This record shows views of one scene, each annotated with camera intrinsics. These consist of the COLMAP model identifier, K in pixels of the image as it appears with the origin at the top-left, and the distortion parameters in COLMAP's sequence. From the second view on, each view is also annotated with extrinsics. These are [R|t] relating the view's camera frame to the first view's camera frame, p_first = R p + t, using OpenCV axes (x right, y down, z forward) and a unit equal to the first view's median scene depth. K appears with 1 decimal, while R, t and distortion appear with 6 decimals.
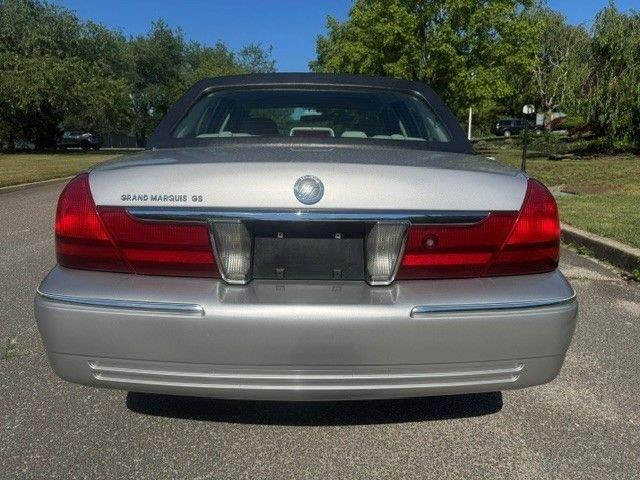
lens RADIAL K [[462.7, 0, 322.2], [0, 462.7, 240.1], [0, 0, 1]] dist [0.001115, -0.005845]
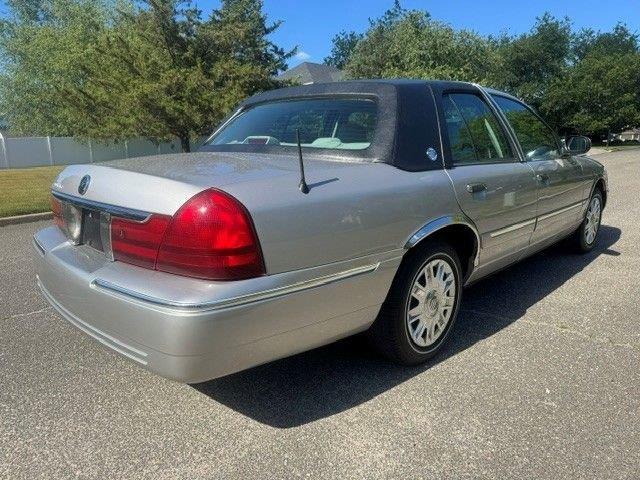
lens RADIAL K [[462.7, 0, 322.2], [0, 462.7, 240.1], [0, 0, 1]] dist [0.001115, -0.005845]
pose [[0.700692, 0.140526, -0.699487, 0.153885], [-0.138865, 0.988523, 0.059489, -0.013004], [0.699819, 0.055451, 0.712165, 0.050524]]
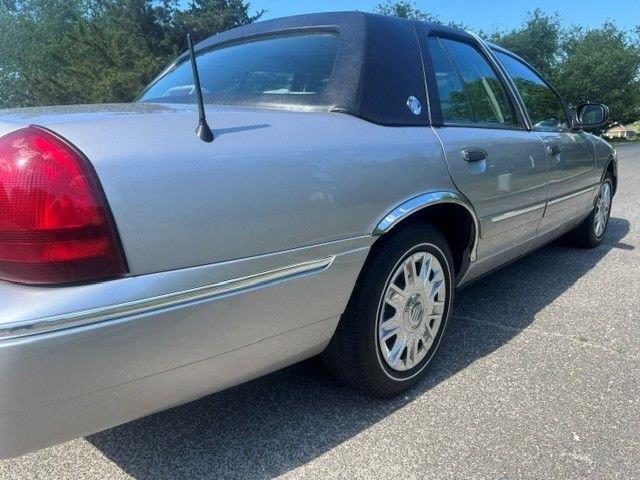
lens RADIAL K [[462.7, 0, 322.2], [0, 462.7, 240.1], [0, 0, 1]] dist [0.001115, -0.005845]
pose [[0.716855, 0.141988, -0.682611, 0.130459], [-0.138677, 0.988519, 0.059985, -0.008552], [0.683291, 0.051662, 0.728316, 0.093463]]
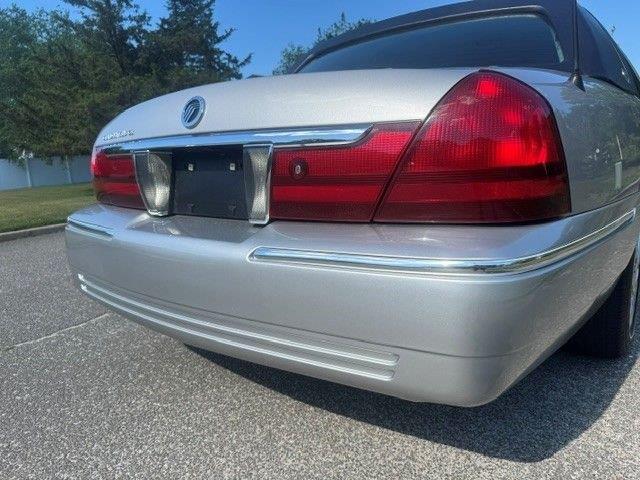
lens RADIAL K [[462.7, 0, 322.2], [0, 462.7, 240.1], [0, 0, 1]] dist [0.001115, -0.005845]
pose [[0.780610, 0.070759, -0.621000, 0.076863], [-0.078483, 0.996804, 0.014926, 0.010974], [0.620072, 0.037087, 0.783668, 0.044976]]
